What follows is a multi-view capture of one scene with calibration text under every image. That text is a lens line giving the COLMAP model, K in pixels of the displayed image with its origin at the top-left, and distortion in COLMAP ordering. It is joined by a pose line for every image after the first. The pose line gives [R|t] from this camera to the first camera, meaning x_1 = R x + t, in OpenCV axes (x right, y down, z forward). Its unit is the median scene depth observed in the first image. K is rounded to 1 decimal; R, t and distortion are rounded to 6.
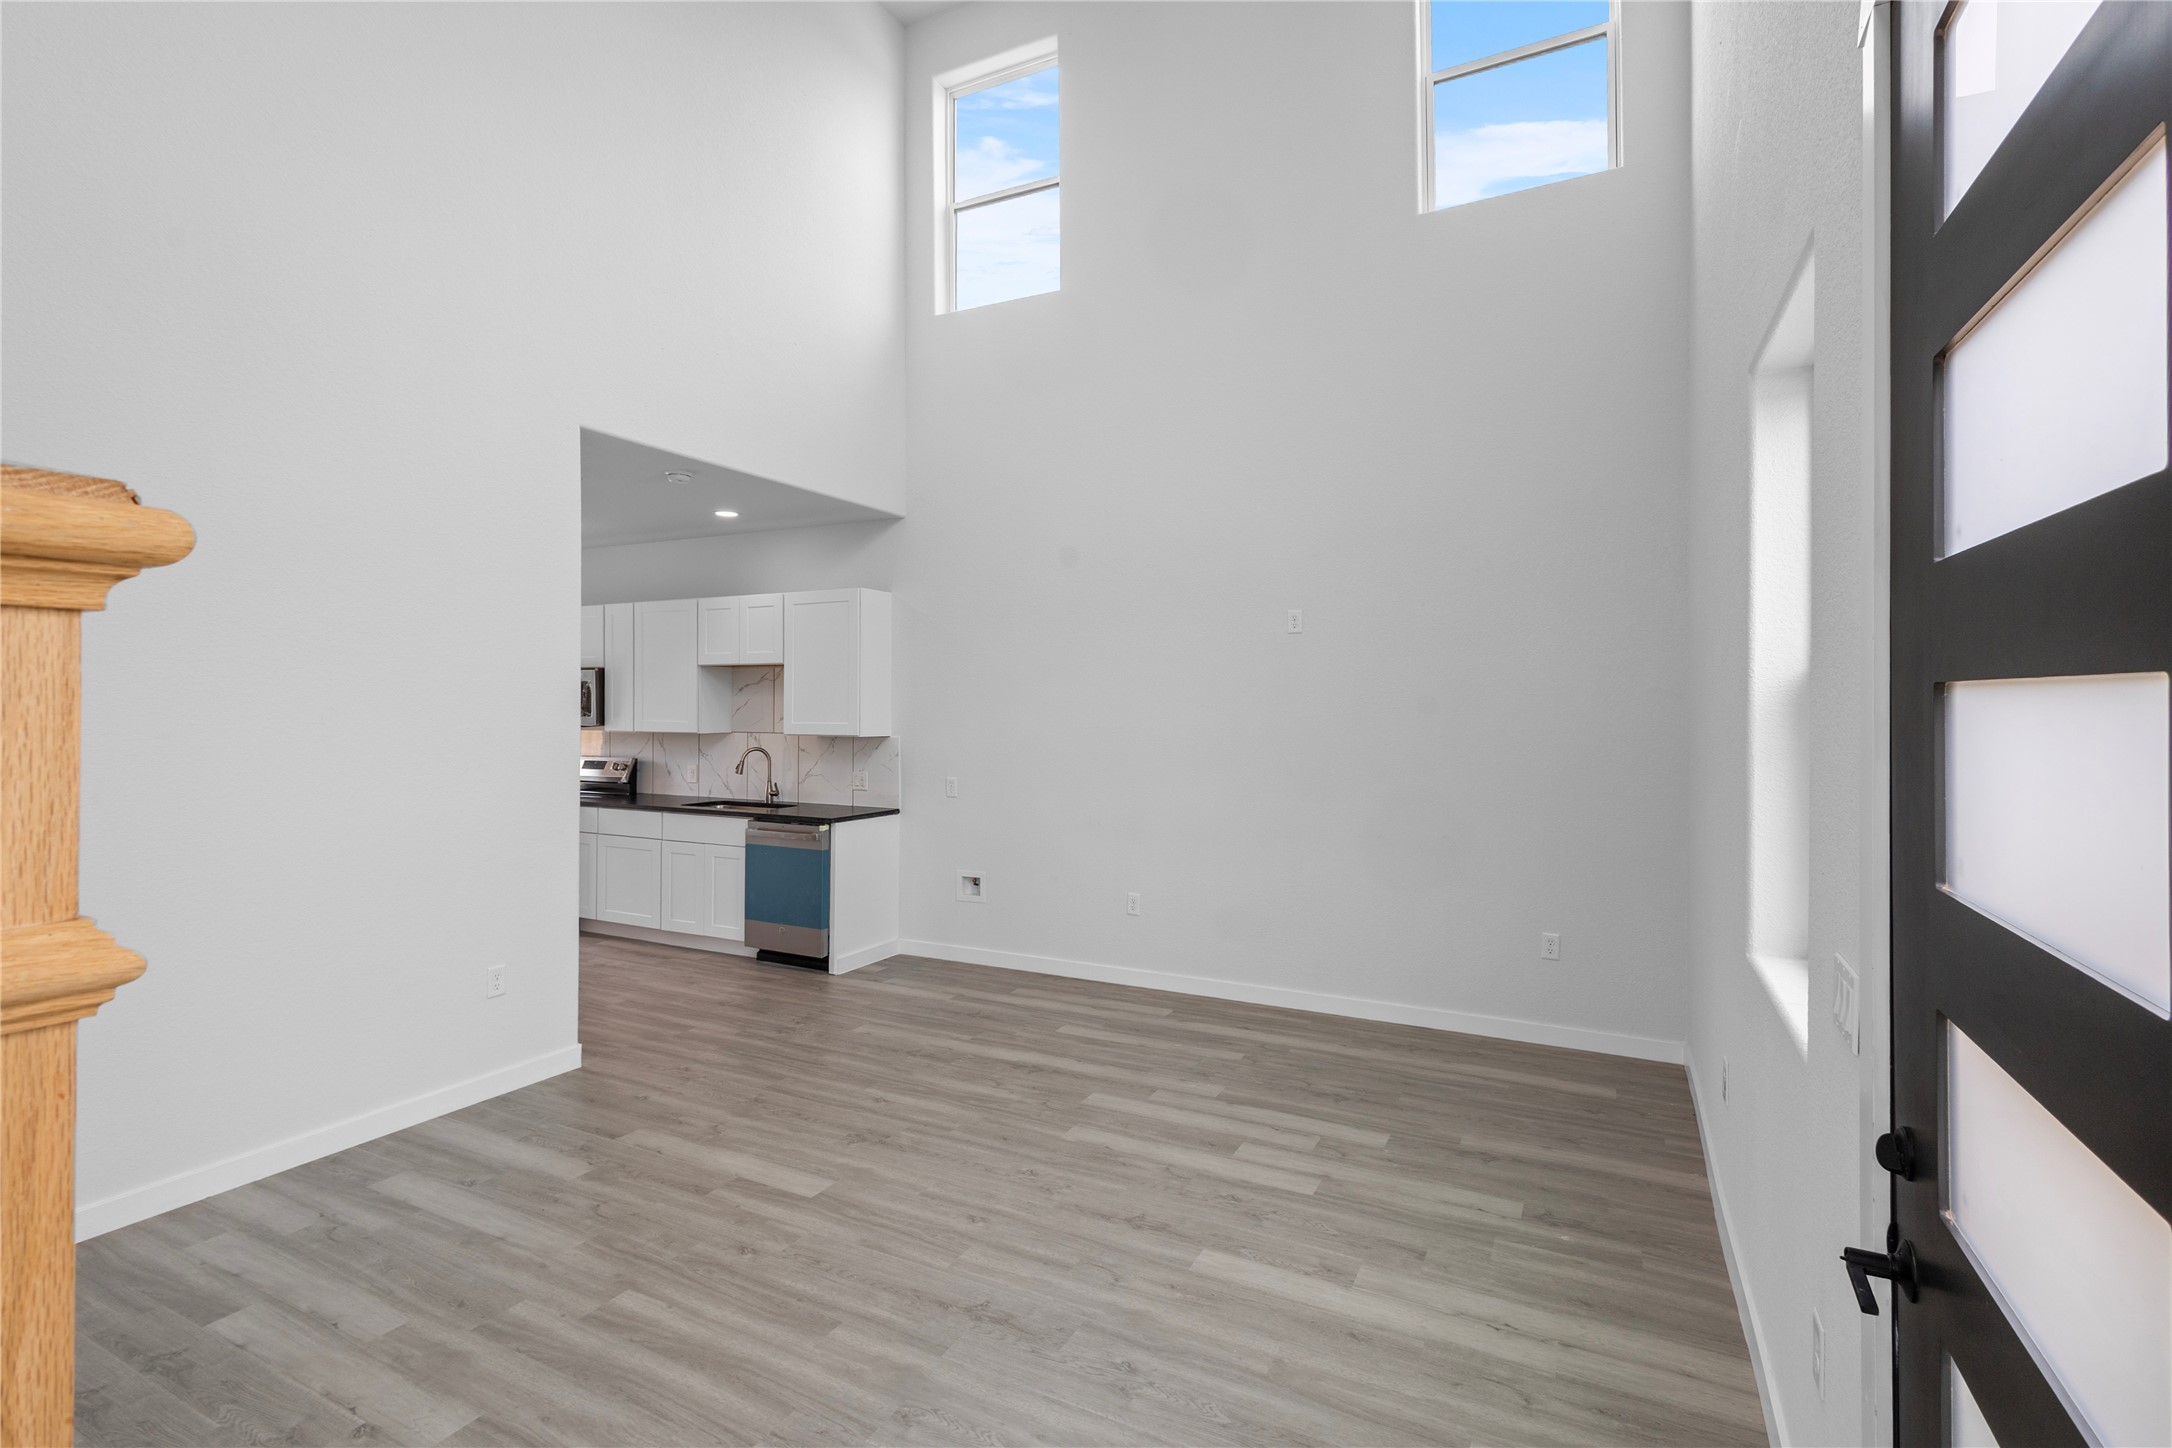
lens RADIAL K [[1009.8, 0, 1096.6], [0, 1009.8, 726.3], [0, 0, 1]] dist [0.012147, -0.001055]
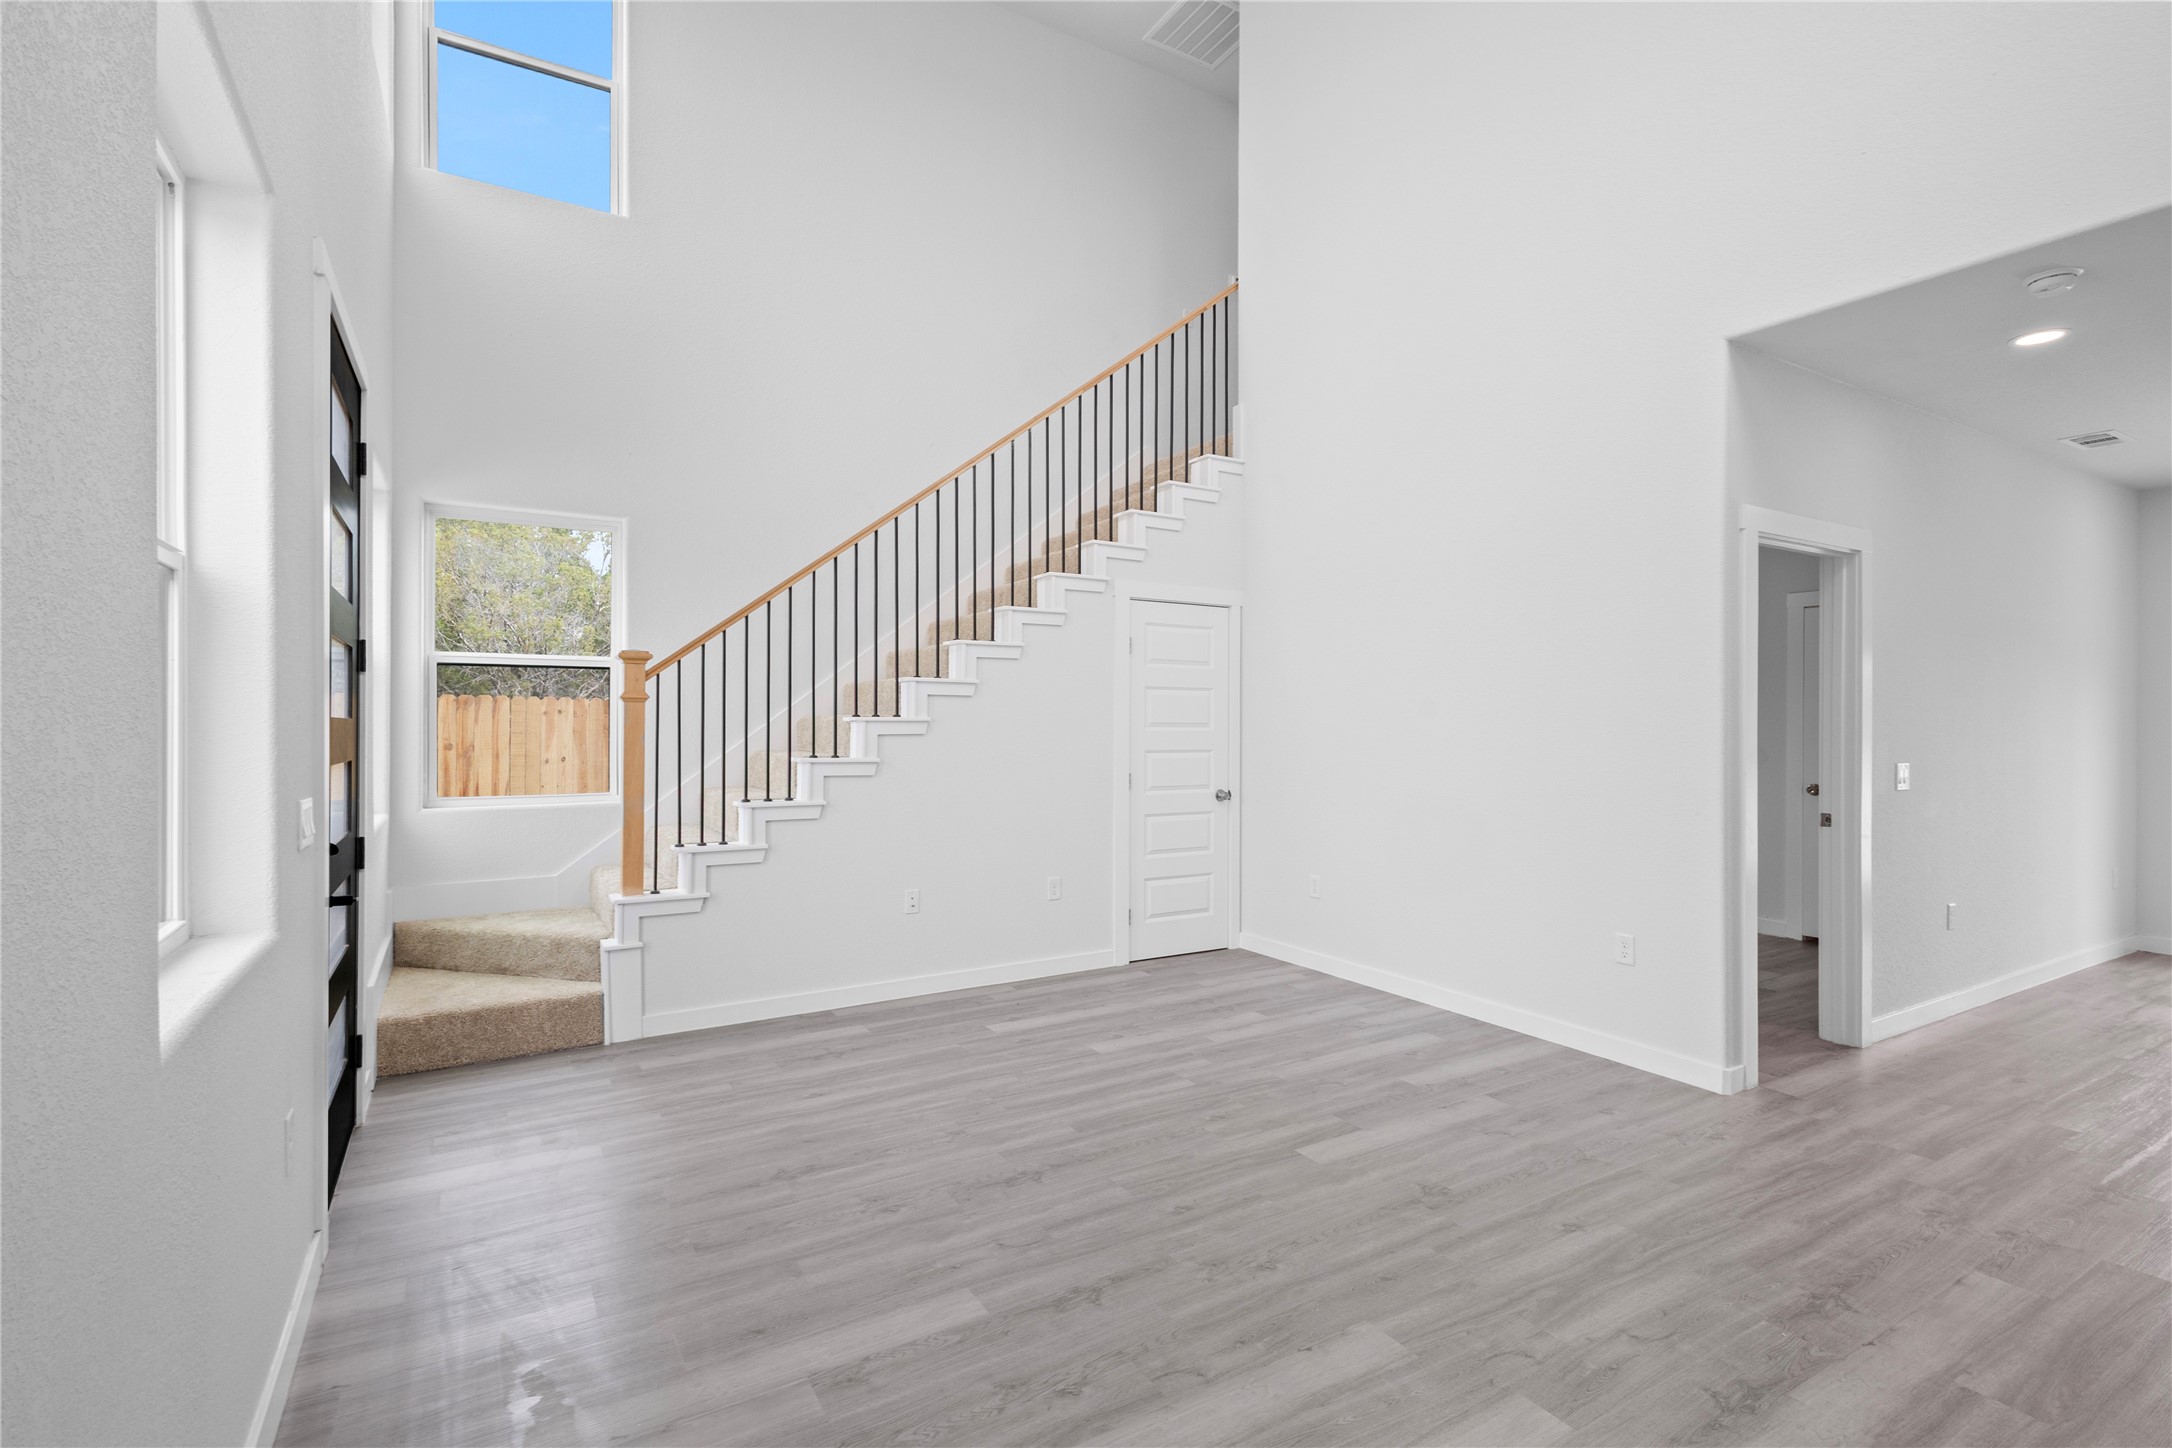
lens RADIAL K [[1009.8, 0, 1099.8], [0, 1009.8, 711.1], [0, 0, 1]] dist [0.012147, -0.001055]
pose [[-0.529842, -0.014194, -0.847978, 0.520541], [-0.019016, 0.999807, -0.004853, 0.026895], [0.847883, 0.013553, -0.530010, 1.037334]]
